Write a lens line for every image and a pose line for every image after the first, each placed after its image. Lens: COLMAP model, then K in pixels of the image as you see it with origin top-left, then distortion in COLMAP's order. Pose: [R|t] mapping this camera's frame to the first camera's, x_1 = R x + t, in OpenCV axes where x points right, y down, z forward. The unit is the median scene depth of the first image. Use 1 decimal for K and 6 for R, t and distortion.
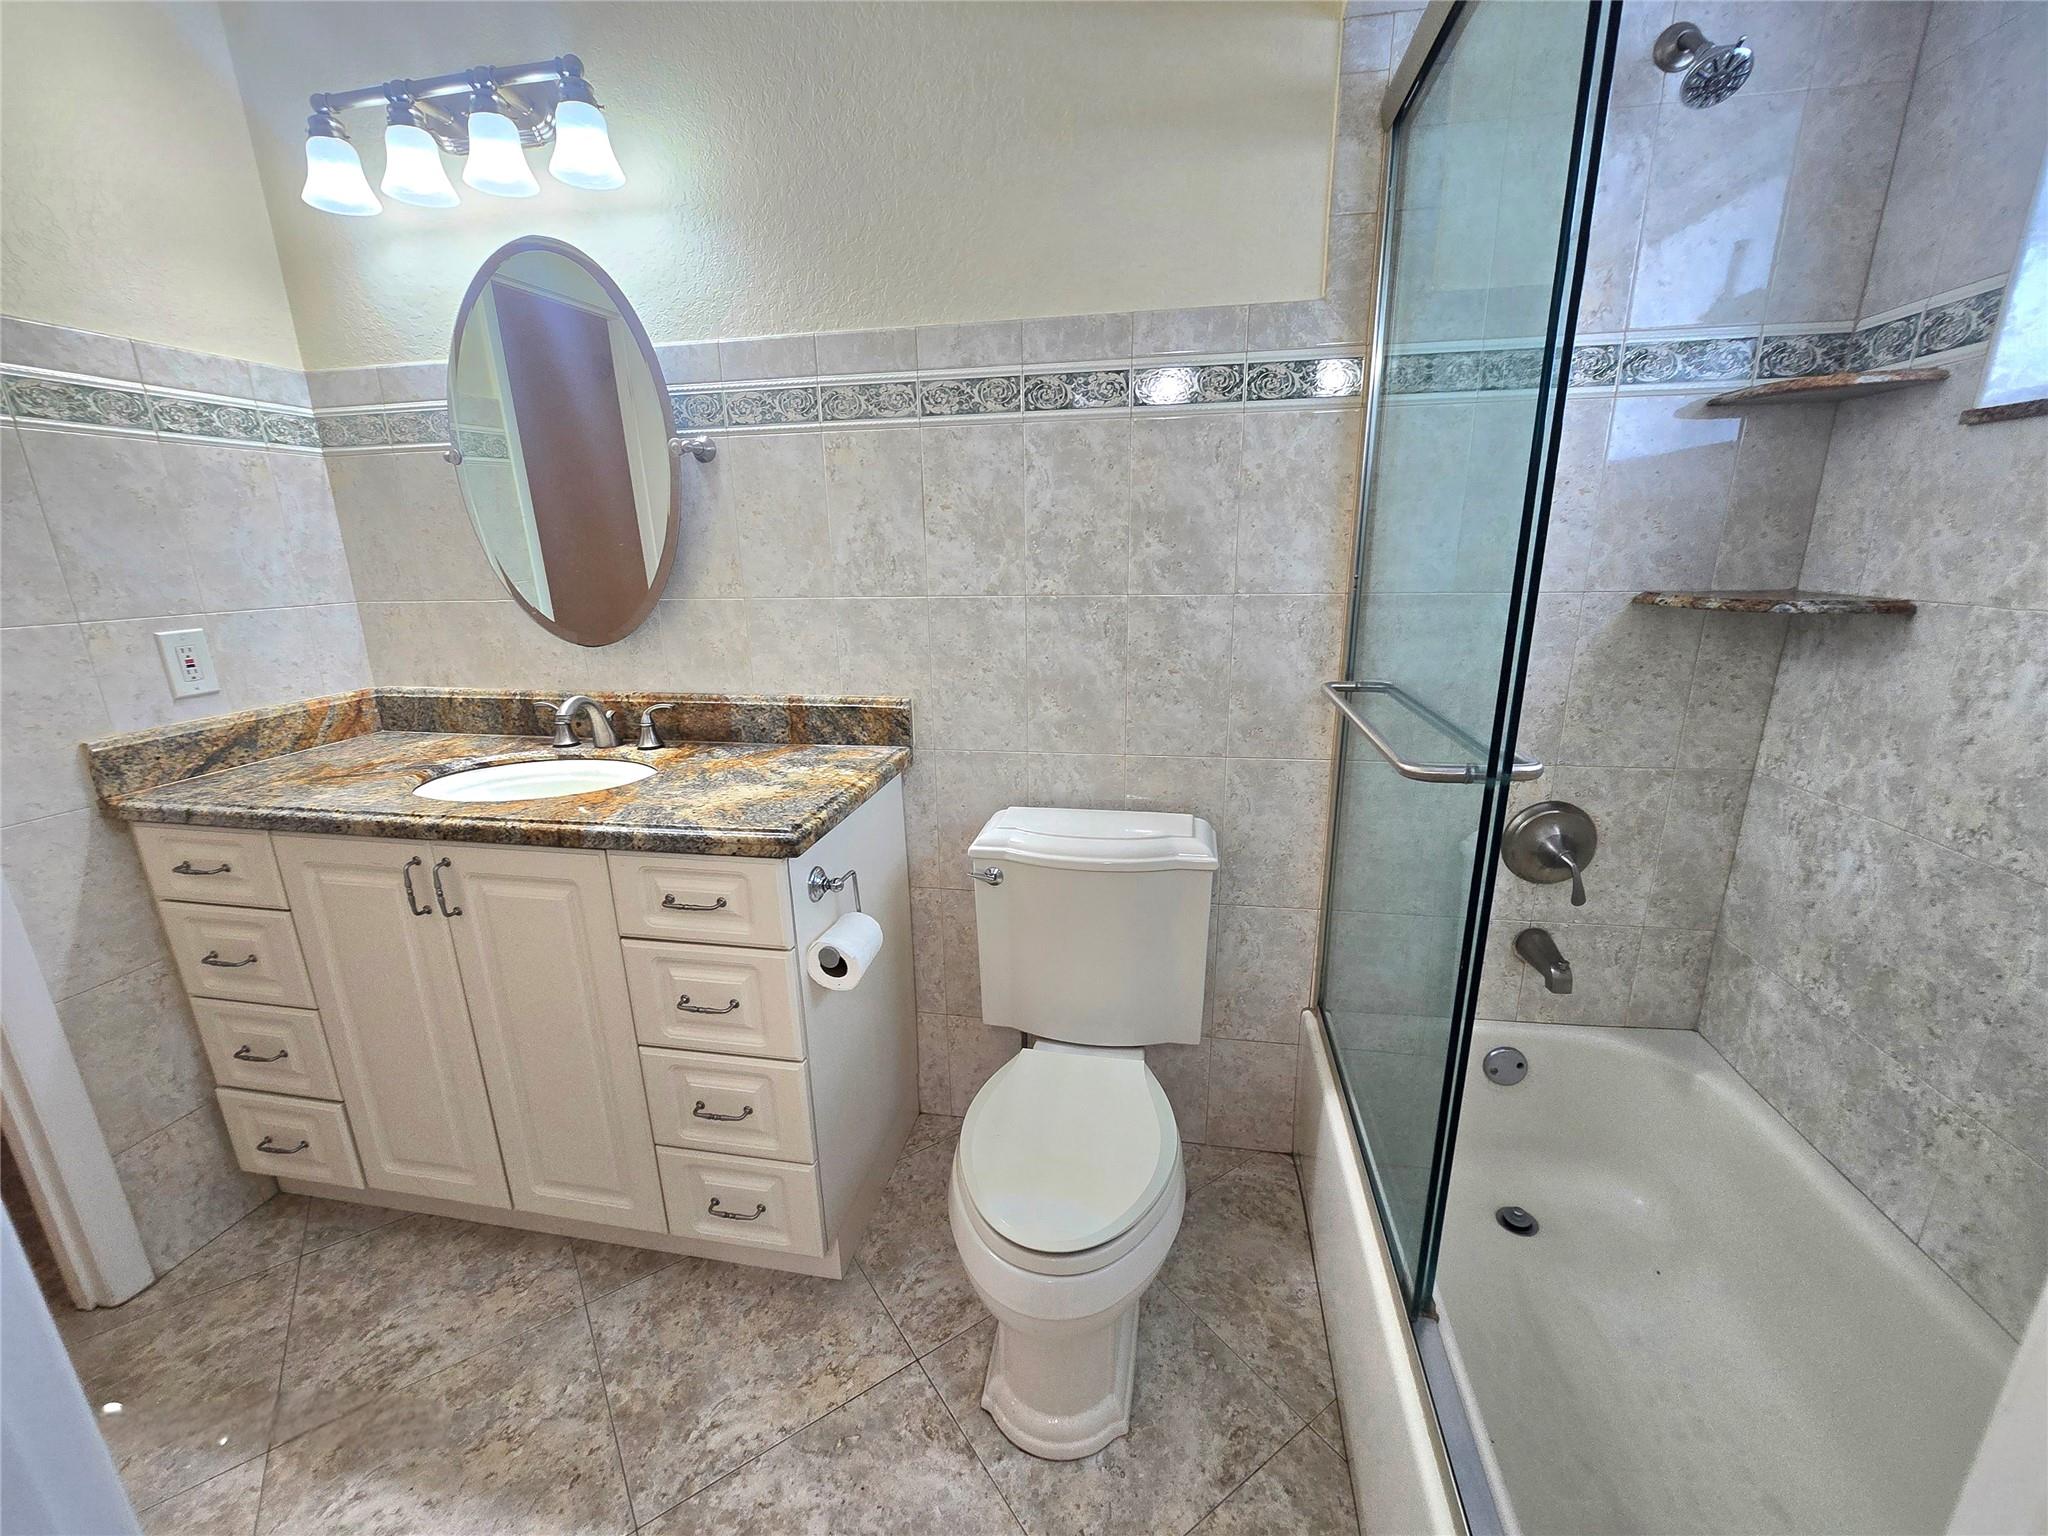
lens RADIAL K [[825.8, 0, 1024.2], [0, 825.8, 774.7], [0, 0, 1]] dist [-0.008926, 0.002903]
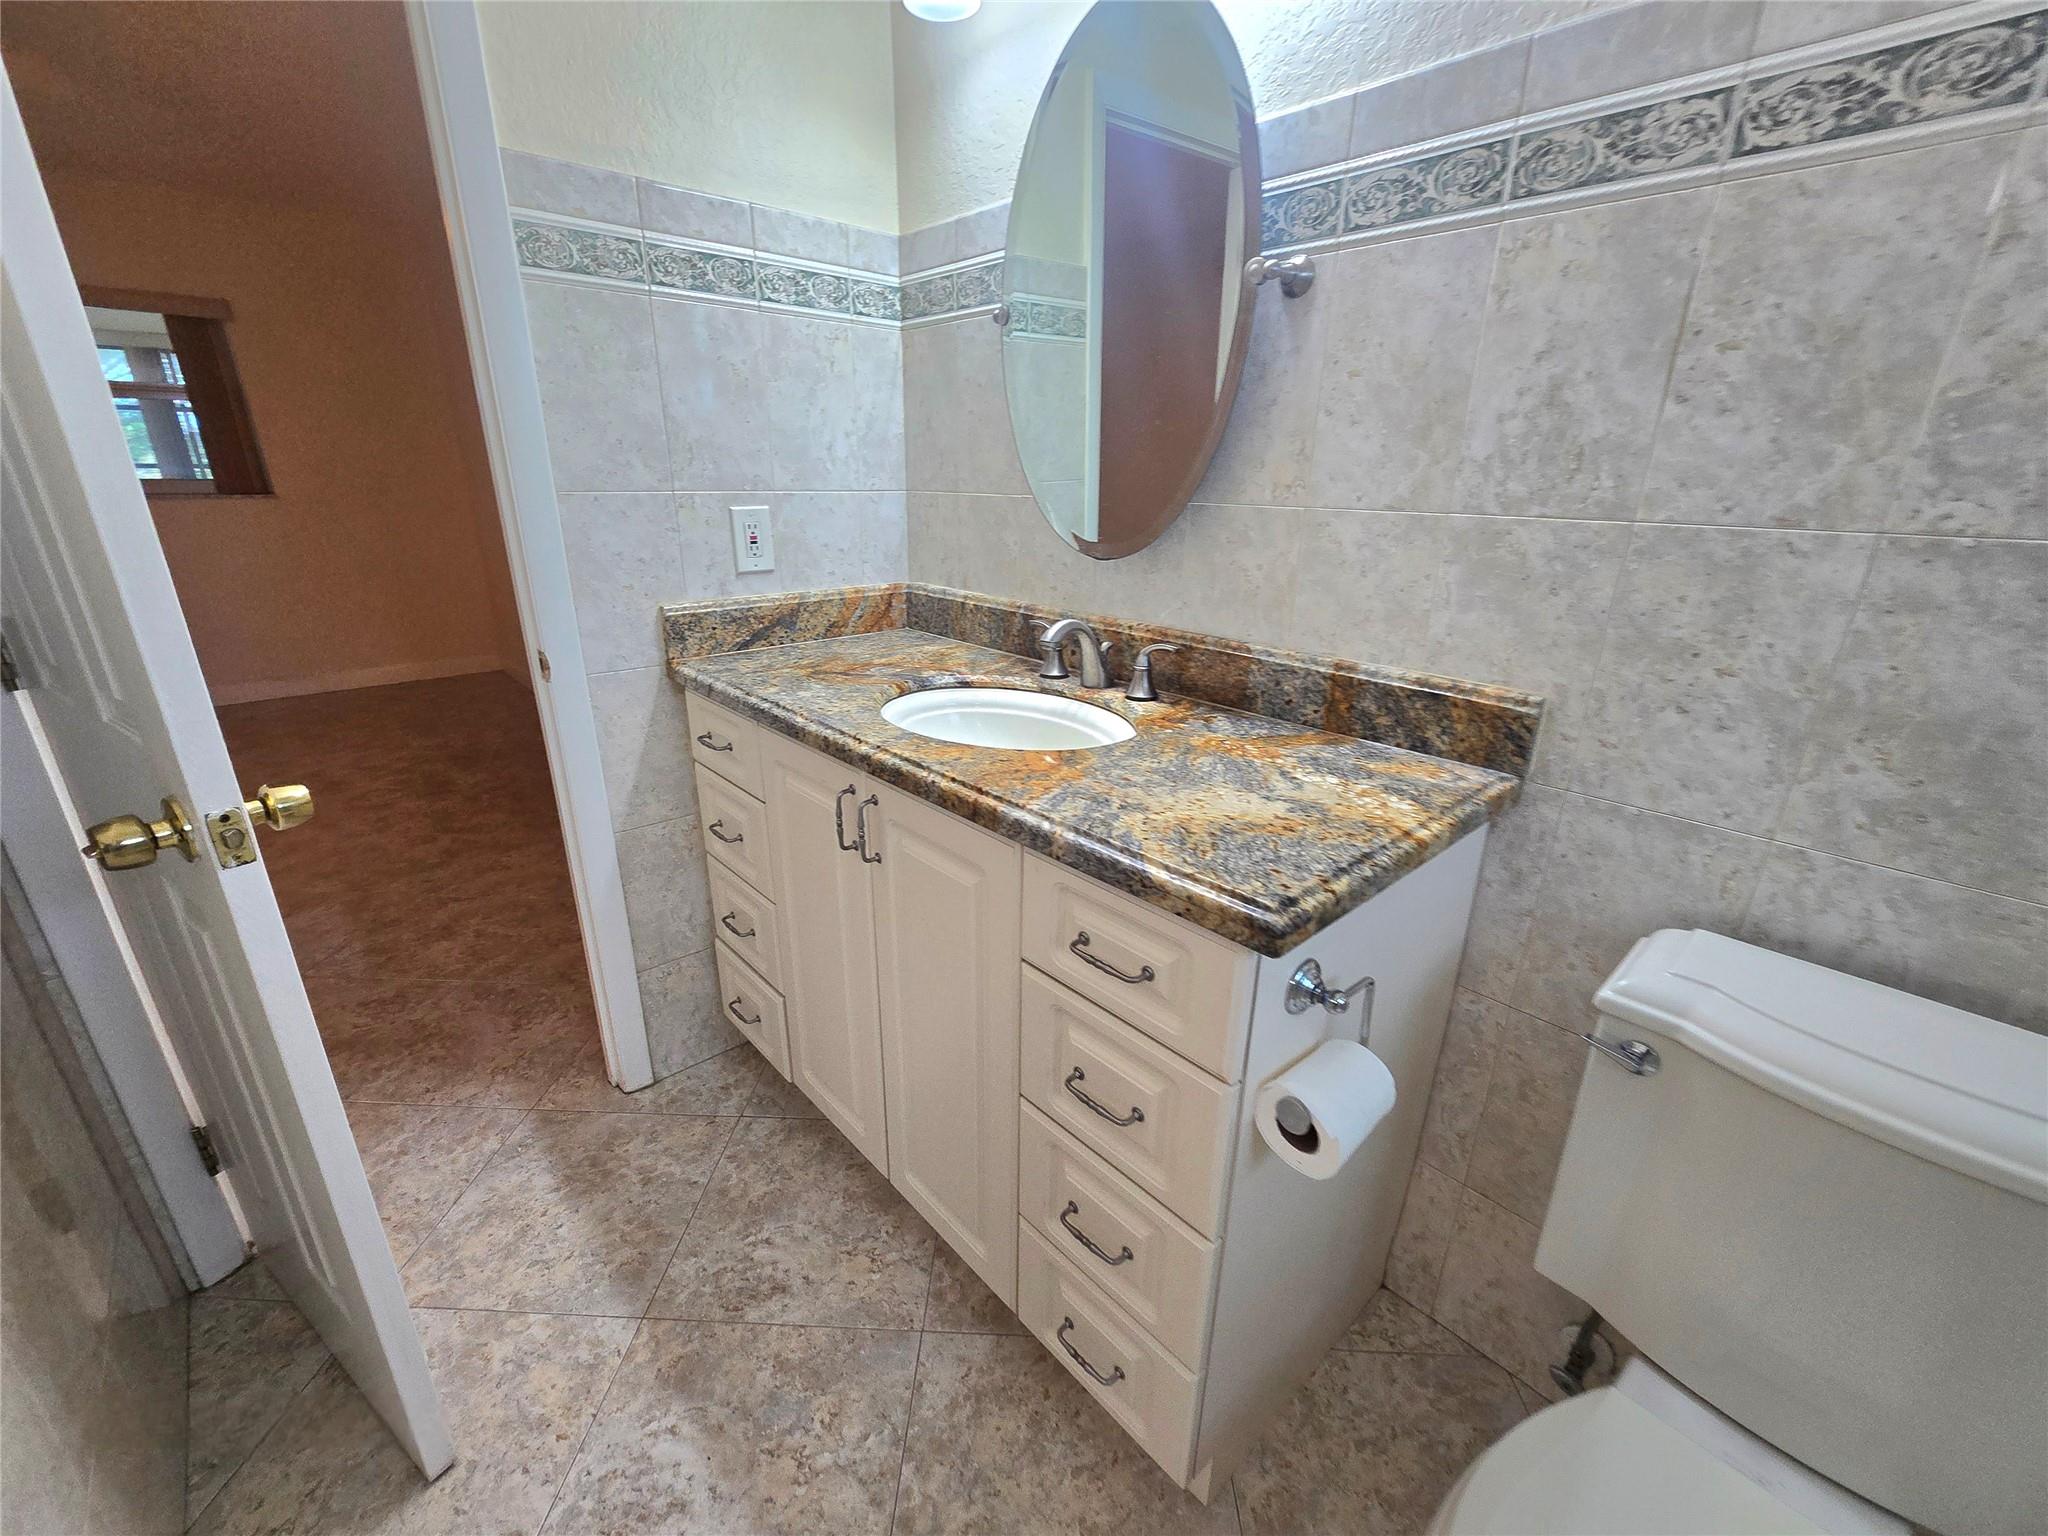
lens RADIAL K [[825.8, 0, 1024.2], [0, 825.8, 774.7], [0, 0, 1]] dist [-0.008926, 0.002903]
pose [[0.789226, 0.235585, -0.567118, -0.093416], [-0.190457, 0.971853, 0.138667, -0.054785], [0.583823, -0.001428, 0.811880, 0.342875]]
